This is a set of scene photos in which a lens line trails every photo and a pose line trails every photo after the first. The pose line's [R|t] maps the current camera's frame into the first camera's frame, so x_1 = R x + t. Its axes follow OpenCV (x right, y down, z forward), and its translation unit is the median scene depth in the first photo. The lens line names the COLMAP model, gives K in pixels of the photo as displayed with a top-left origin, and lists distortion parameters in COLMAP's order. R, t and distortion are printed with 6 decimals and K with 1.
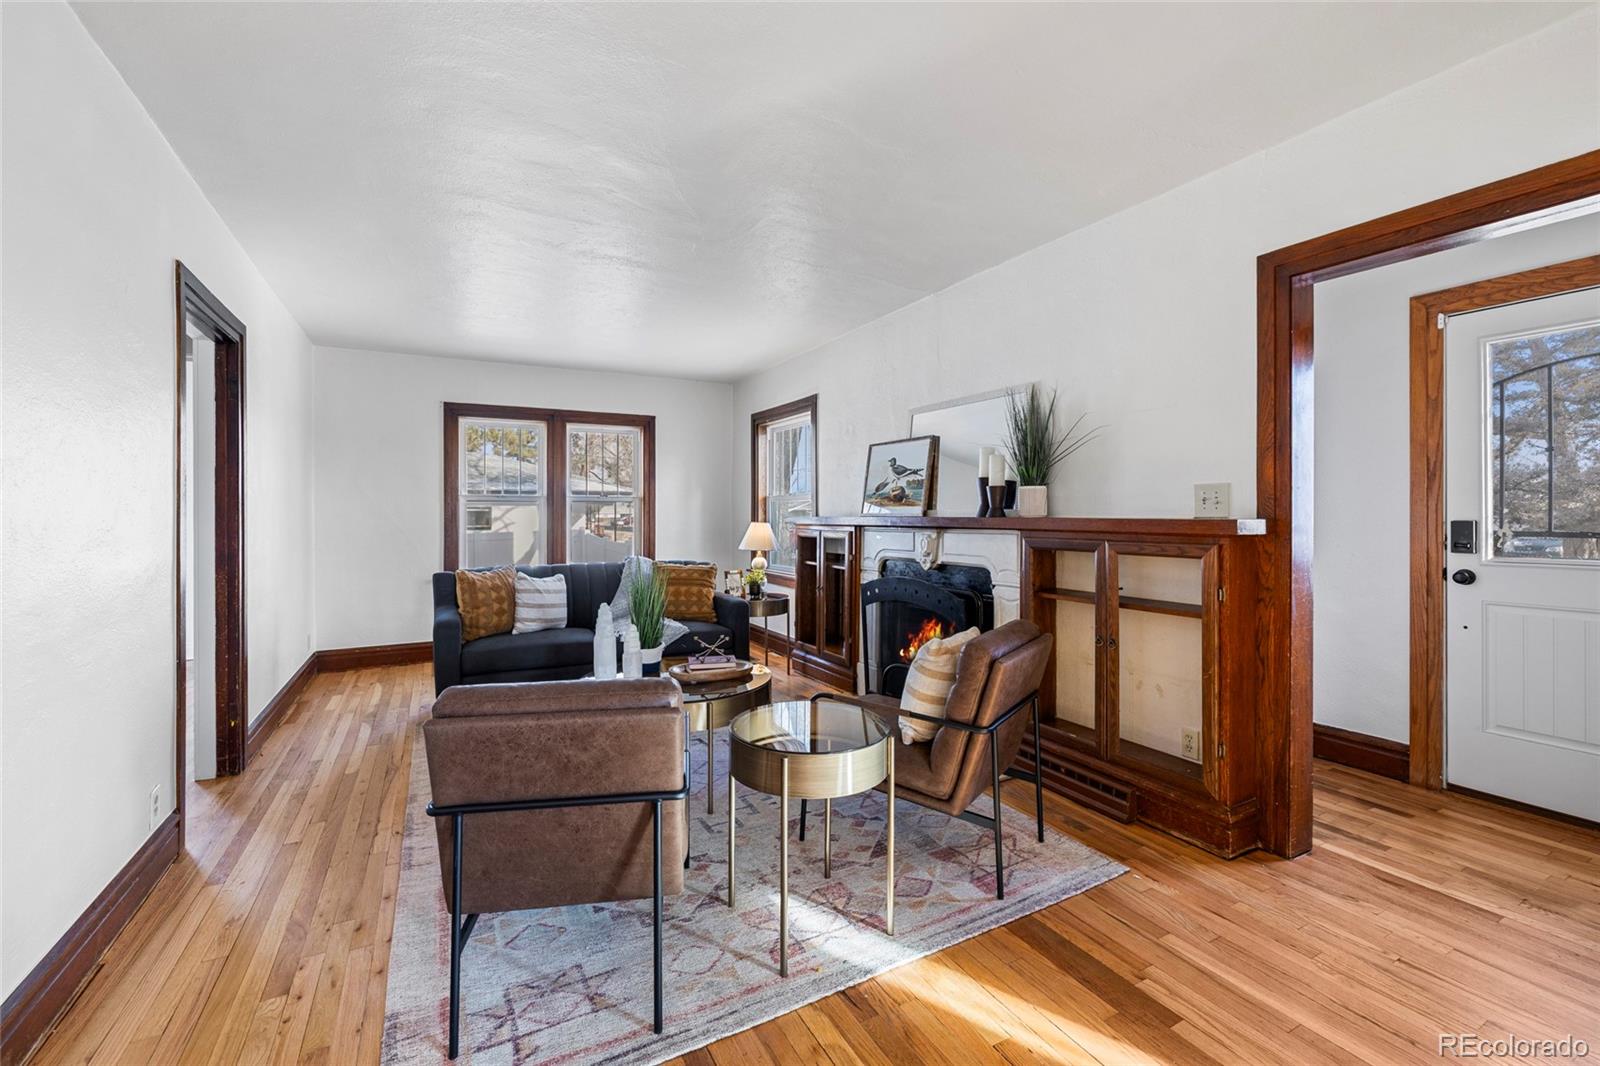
lens RADIAL K [[673.9, 0, 795.2], [0, 673.9, 509.3], [0, 0, 1]] dist [-0.001585, 0.000412]
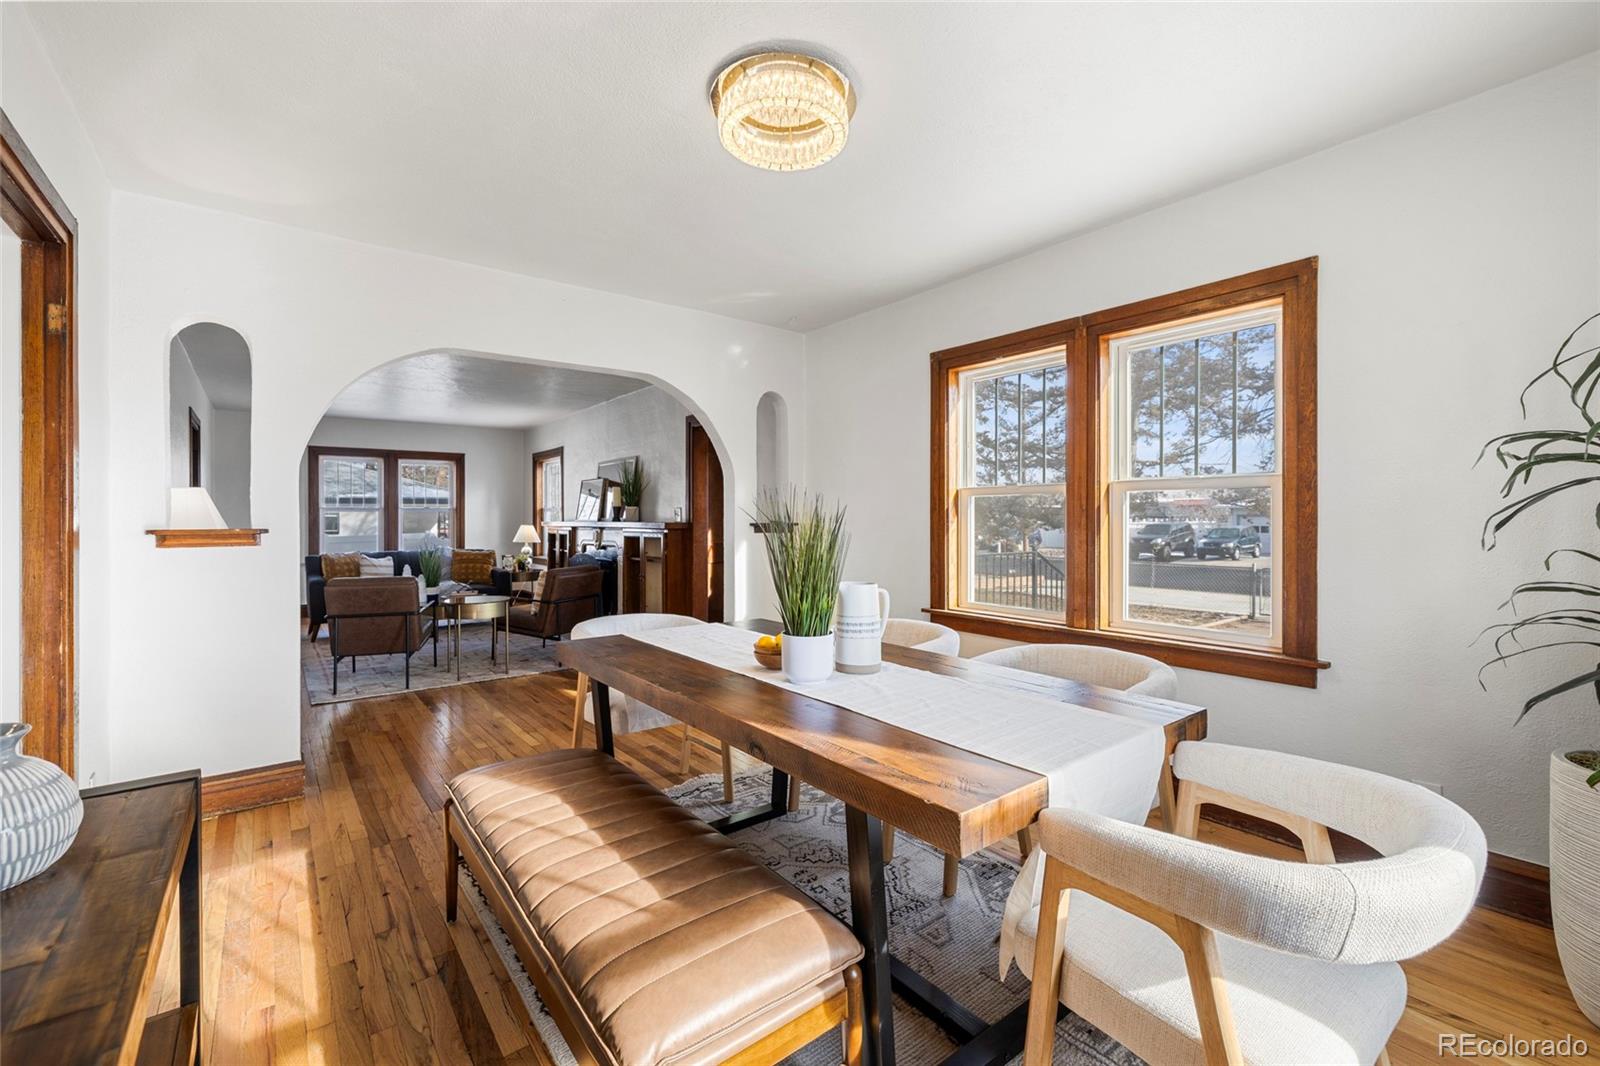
lens RADIAL K [[673.9, 0, 795.2], [0, 673.9, 509.3], [0, 0, 1]] dist [-0.001585, 0.000412]
pose [[0.984712, 0.002258, 0.174174, 0.372344], [-0.001705, 0.999993, -0.003325, -0.017702], [-0.174180, 0.002978, 0.984709, -0.869493]]
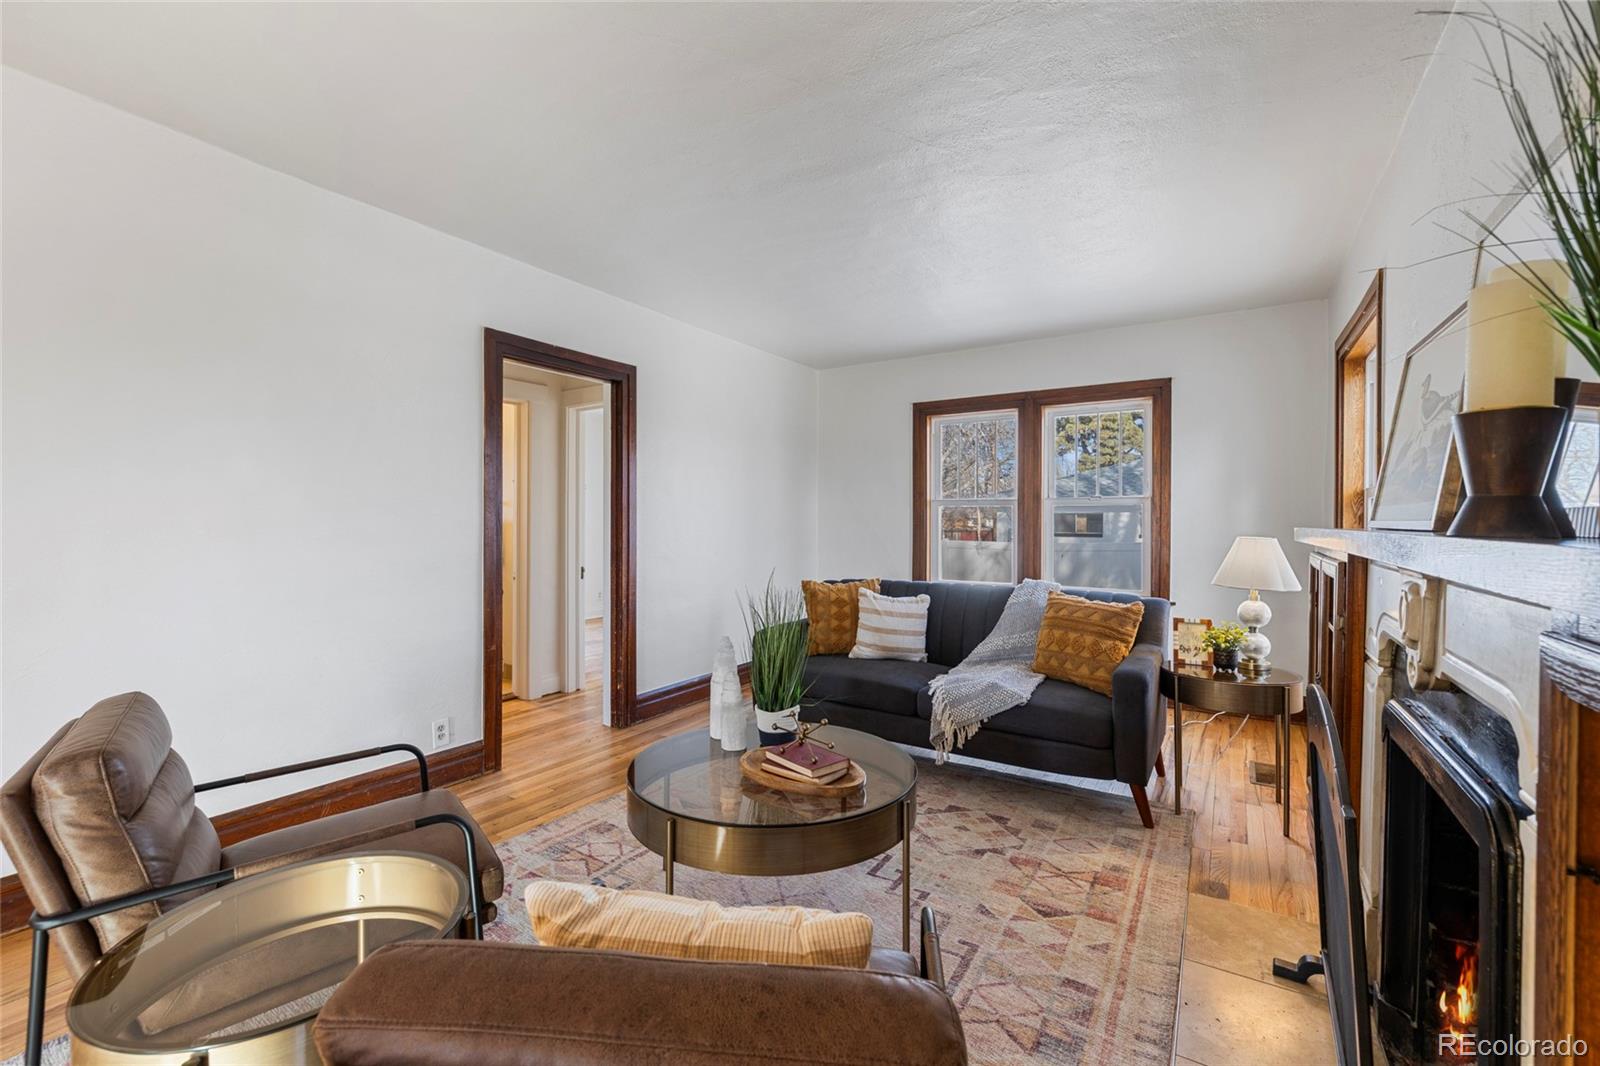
lens RADIAL K [[673.9, 0, 795.2], [0, 673.9, 509.3], [0, 0, 1]] dist [-0.001585, 0.000412]
pose [[0.472995, -0.011756, -0.880987, 0.312313], [0.003924, 0.999929, -0.011236, 0.002336], [0.881057, 0.001858, 0.473007, 0.509584]]
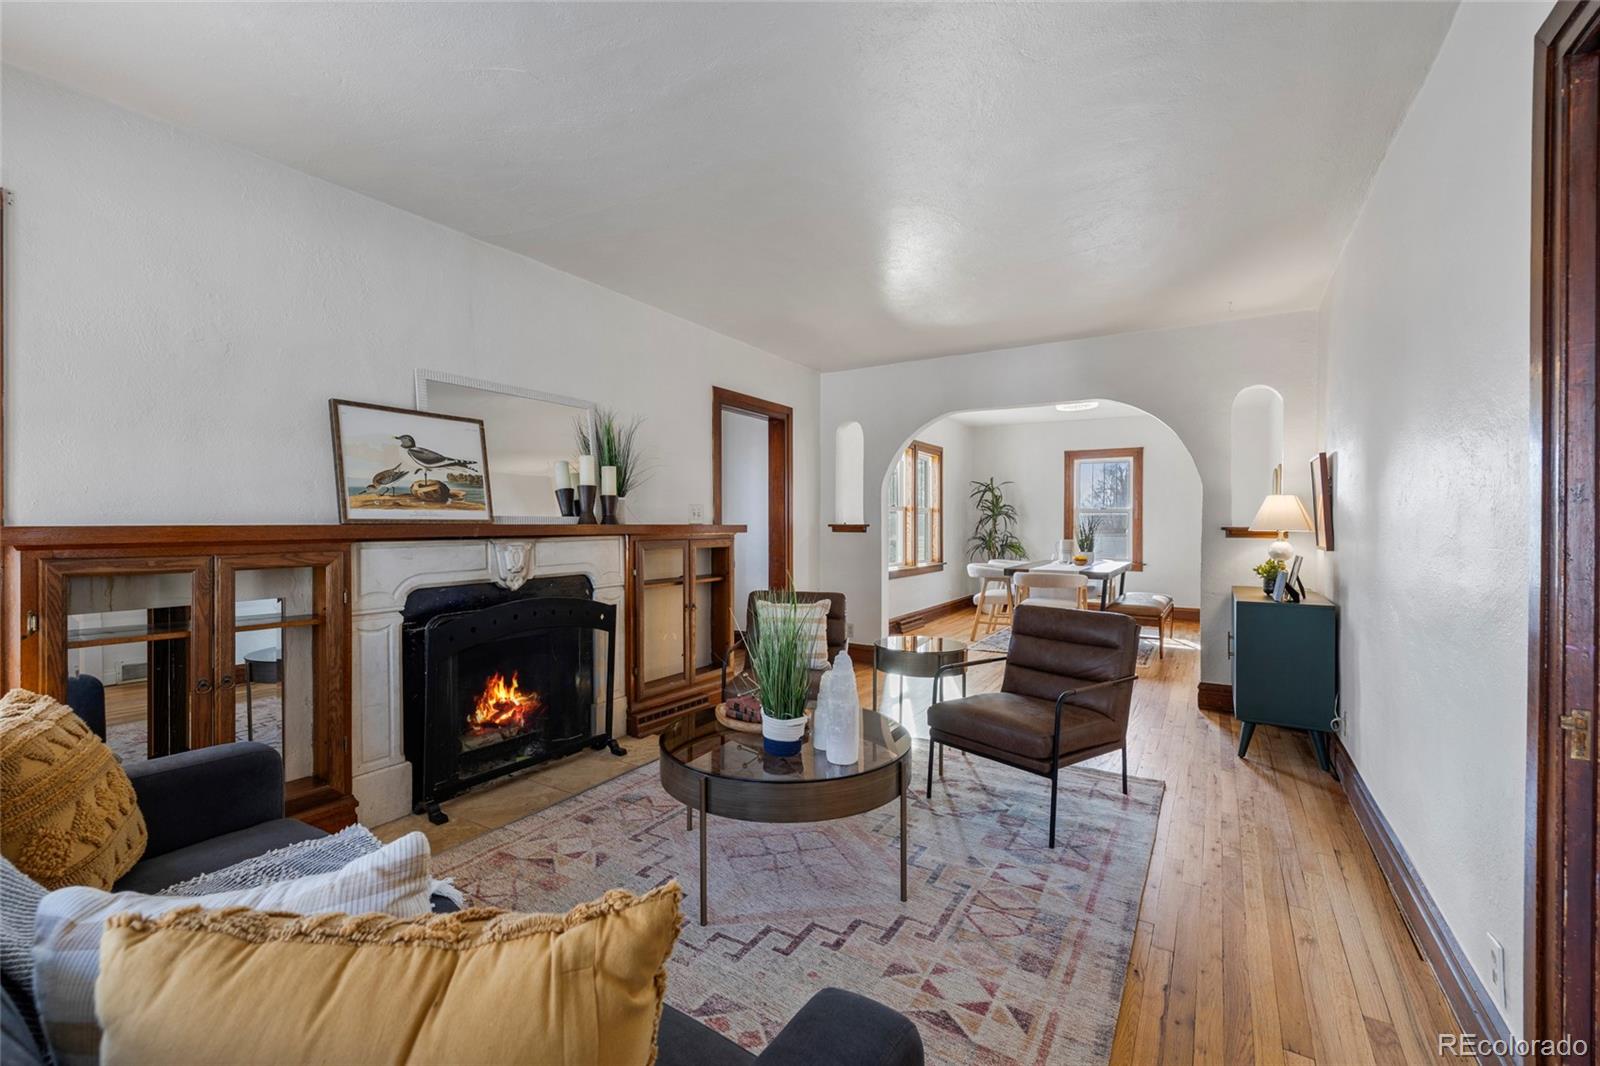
lens RADIAL K [[673.9, 0, 795.2], [0, 673.9, 509.3], [0, 0, 1]] dist [-0.001585, 0.000412]
pose [[-0.503242, 0.016091, 0.863996, -0.613143], [-0.009563, 0.999662, -0.024187, 0.008683], [-0.864093, -0.020434, -0.502918, 0.998505]]
